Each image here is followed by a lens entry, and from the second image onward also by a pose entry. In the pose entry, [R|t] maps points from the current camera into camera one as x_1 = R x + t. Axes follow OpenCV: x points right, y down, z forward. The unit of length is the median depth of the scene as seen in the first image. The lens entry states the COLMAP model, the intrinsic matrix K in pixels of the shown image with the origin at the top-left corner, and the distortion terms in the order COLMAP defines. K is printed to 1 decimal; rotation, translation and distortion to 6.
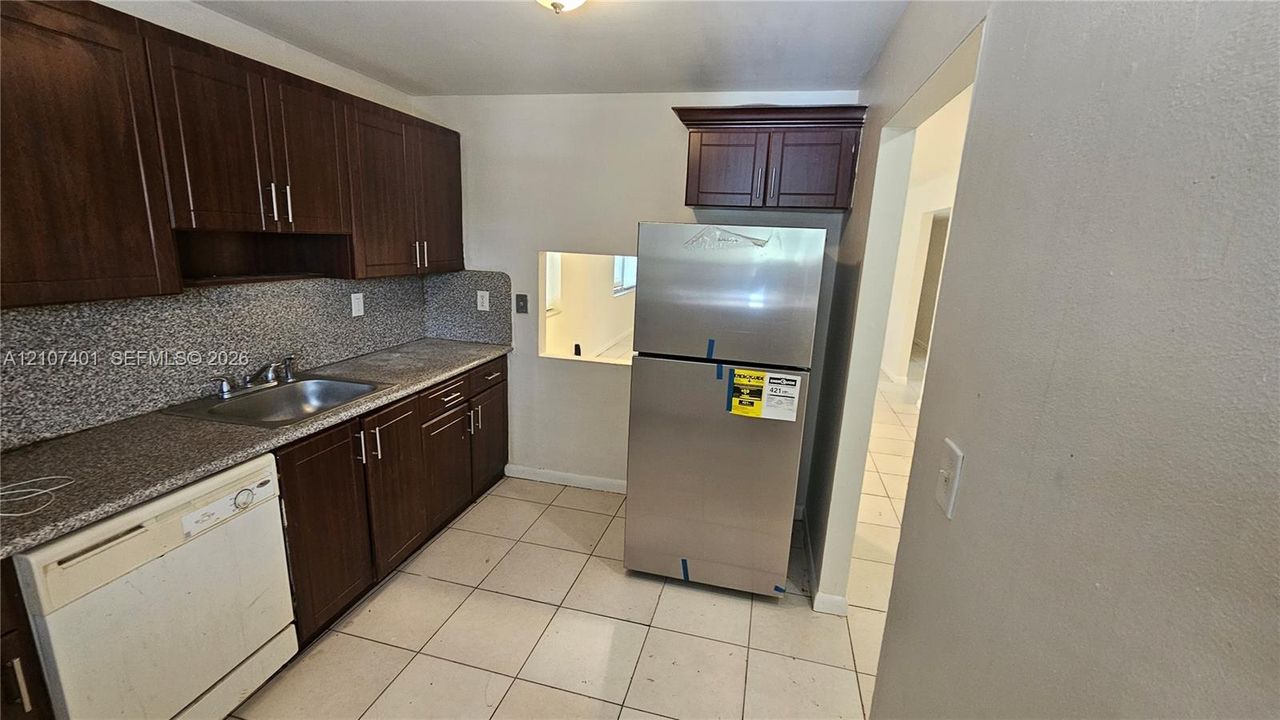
lens RADIAL K [[528.7, 0, 640.0], [0, 528.7, 360.0], [0, 0, 1]] dist [-0.000158, 0.000129]
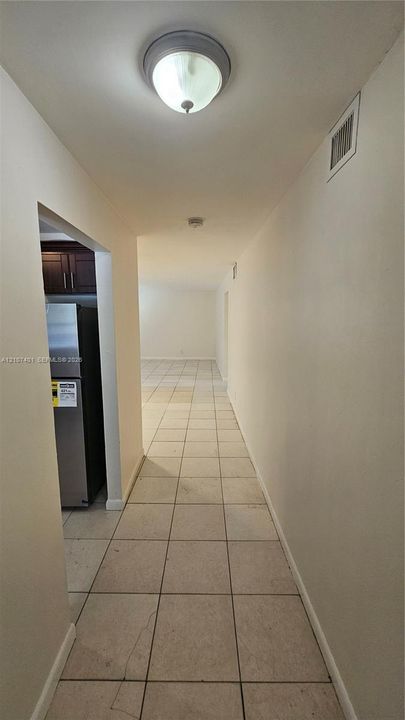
lens RADIAL K [[297.4, 0, 202.5], [0, 297.4, 360.0], [0, 0, 1]] dist [-0.000158, 0.000129]
pose [[0.971550, -0.076906, 0.224001, 0.498980], [0.092121, 0.994041, -0.058270, 0.055085], [-0.218185, 0.077248, 0.972845, -0.115031]]
